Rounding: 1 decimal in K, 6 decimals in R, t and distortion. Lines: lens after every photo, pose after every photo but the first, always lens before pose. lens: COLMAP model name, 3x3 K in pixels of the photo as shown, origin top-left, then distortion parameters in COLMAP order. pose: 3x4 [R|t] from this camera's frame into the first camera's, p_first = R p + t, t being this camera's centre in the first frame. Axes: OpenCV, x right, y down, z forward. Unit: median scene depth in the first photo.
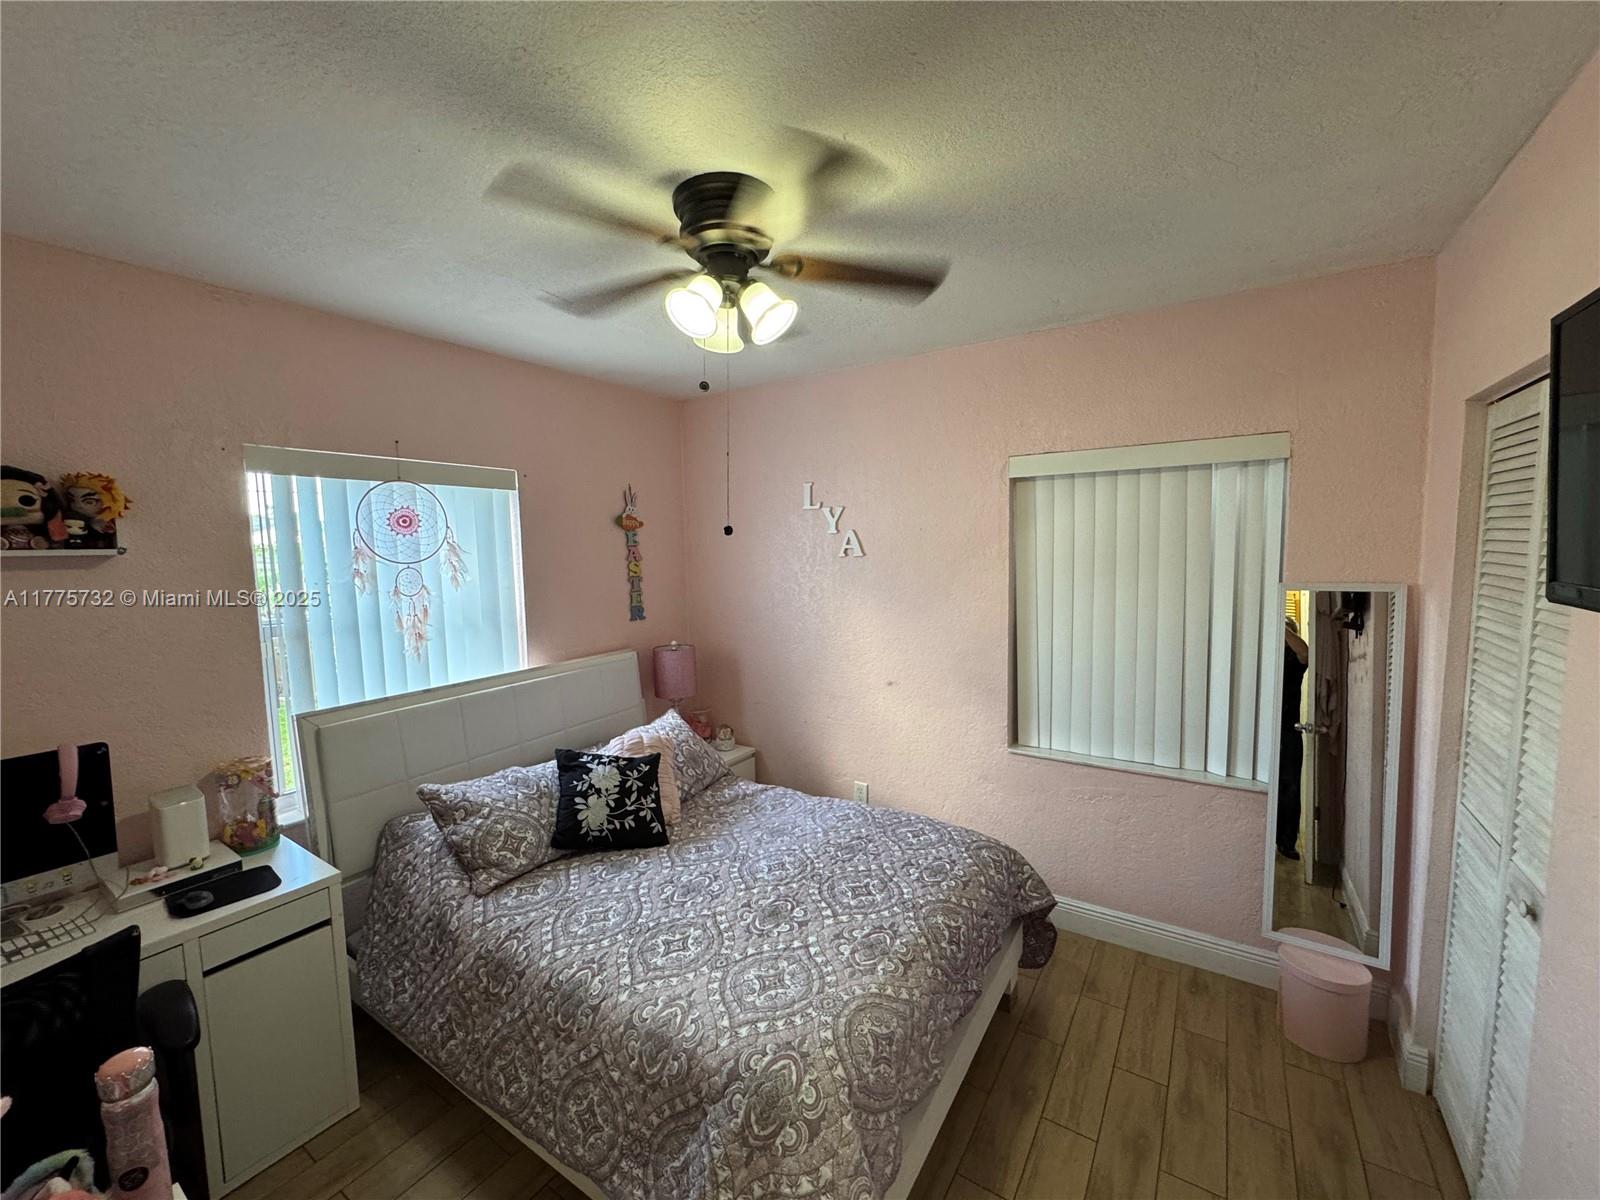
lens RADIAL K [[638.2, 0, 801.1], [0, 638.2, 599.6], [0, 0, 1]] dist [-0.004183, -0.000132]
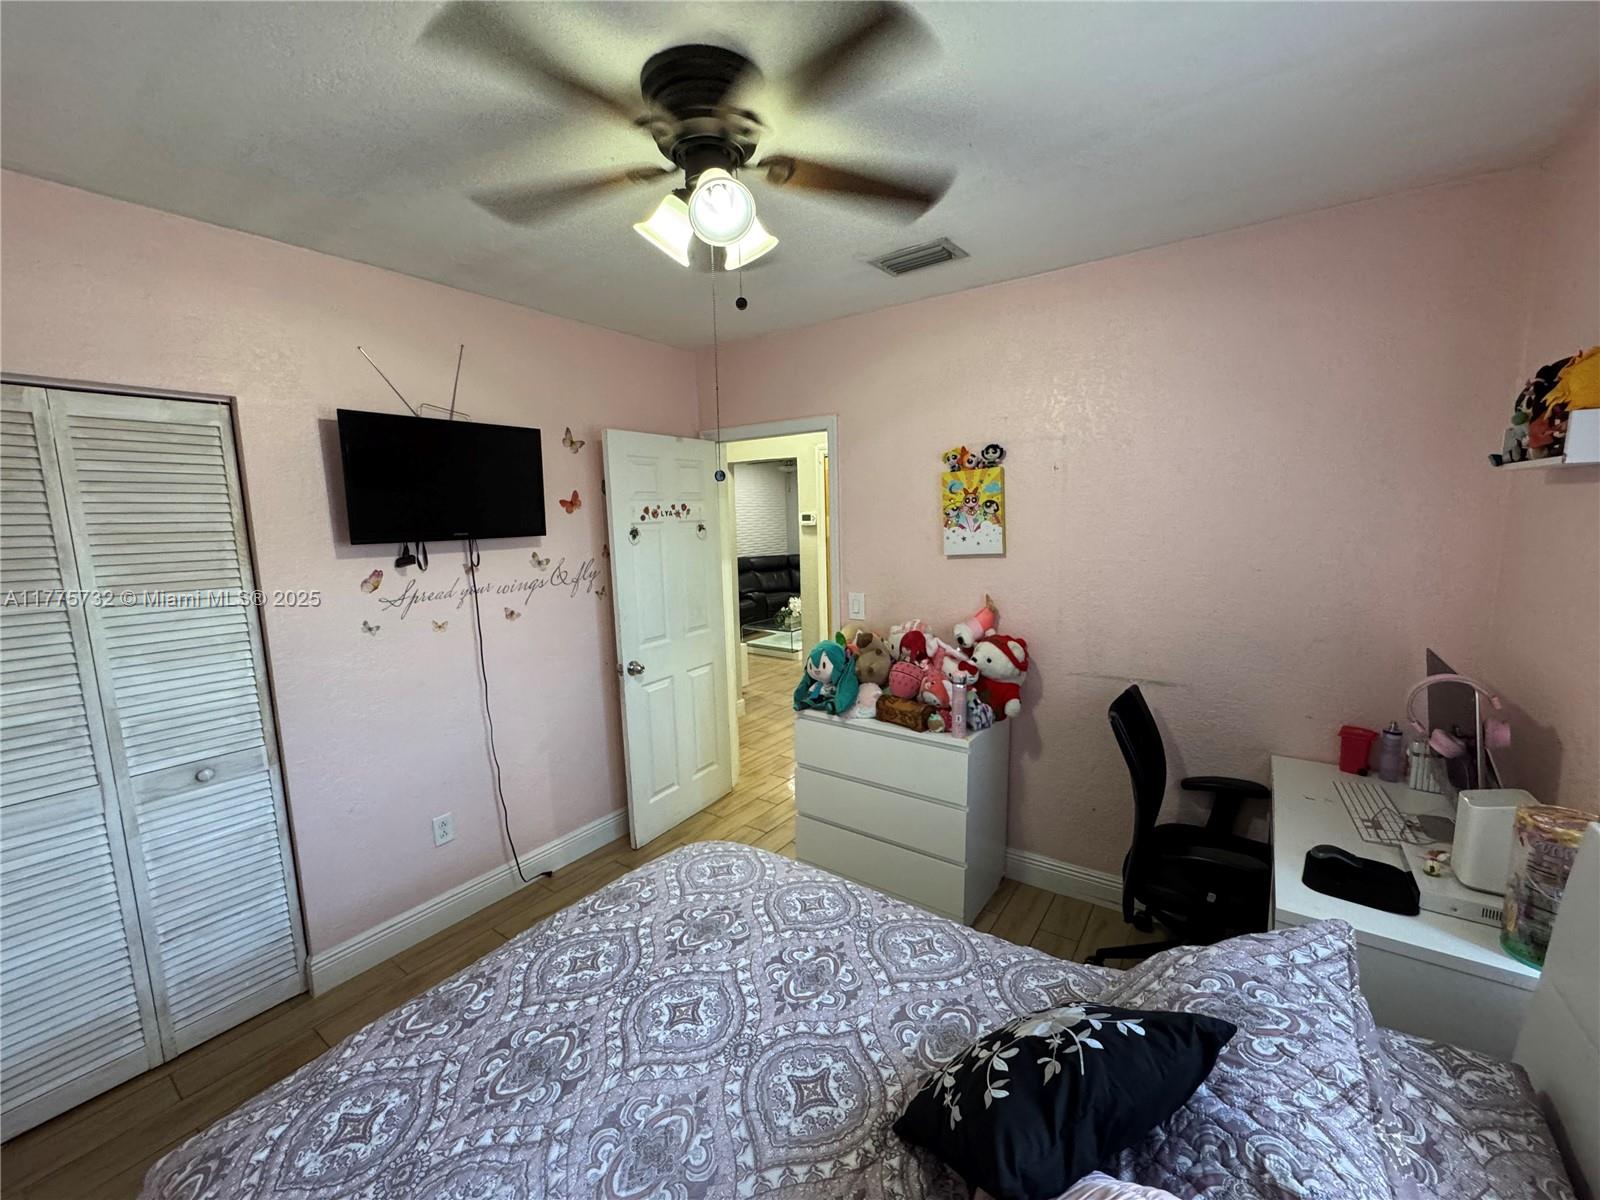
lens RADIAL K [[638.2, 0, 801.1], [0, 638.2, 599.6], [0, 0, 1]] dist [-0.004183, -0.000132]
pose [[-0.998453, 0.043227, 0.034966, -0.174657], [0.049718, 0.975675, 0.213510, -0.091012], [-0.024886, 0.214918, -0.976315, 1.382134]]
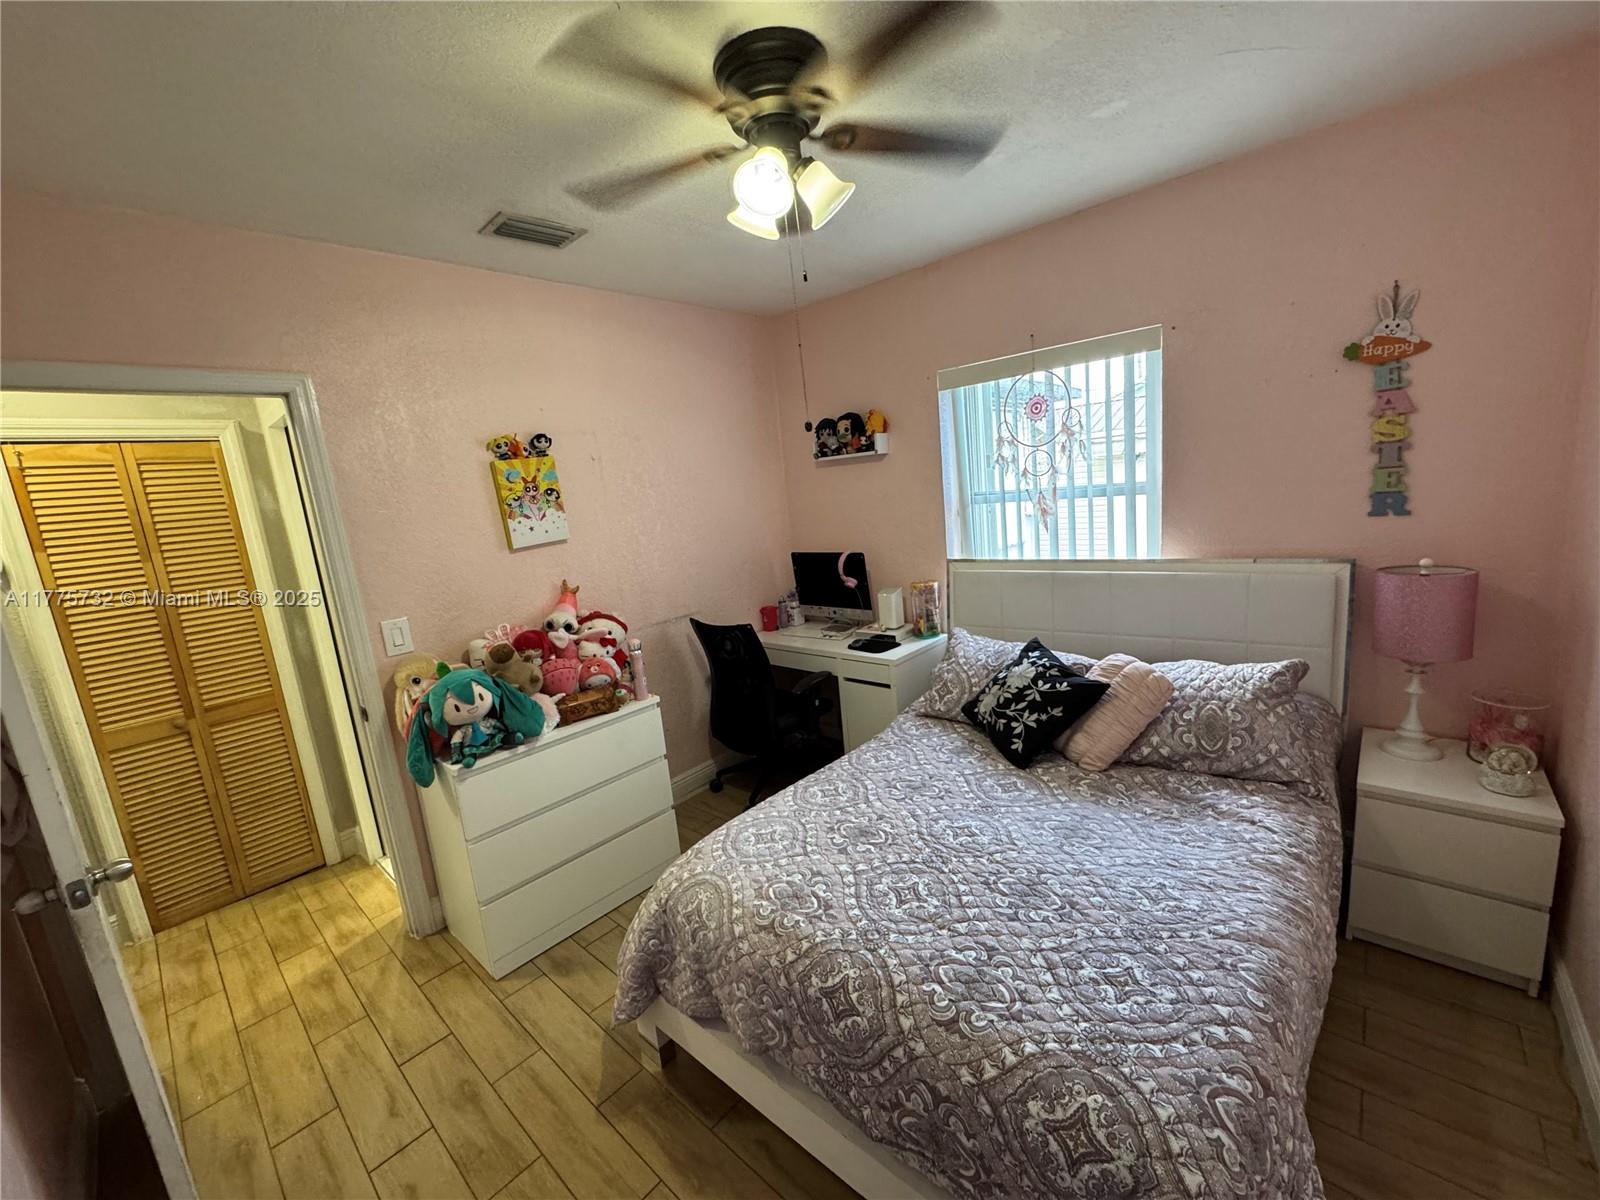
lens RADIAL K [[638.2, 0, 801.1], [0, 638.2, 599.6], [0, 0, 1]] dist [-0.004183, -0.000132]
pose [[-0.143508, 0.214000, -0.966235, 0.653942], [0.018116, 0.976745, 0.213637, -0.044482], [0.989483, 0.013154, -0.144047, 0.828868]]
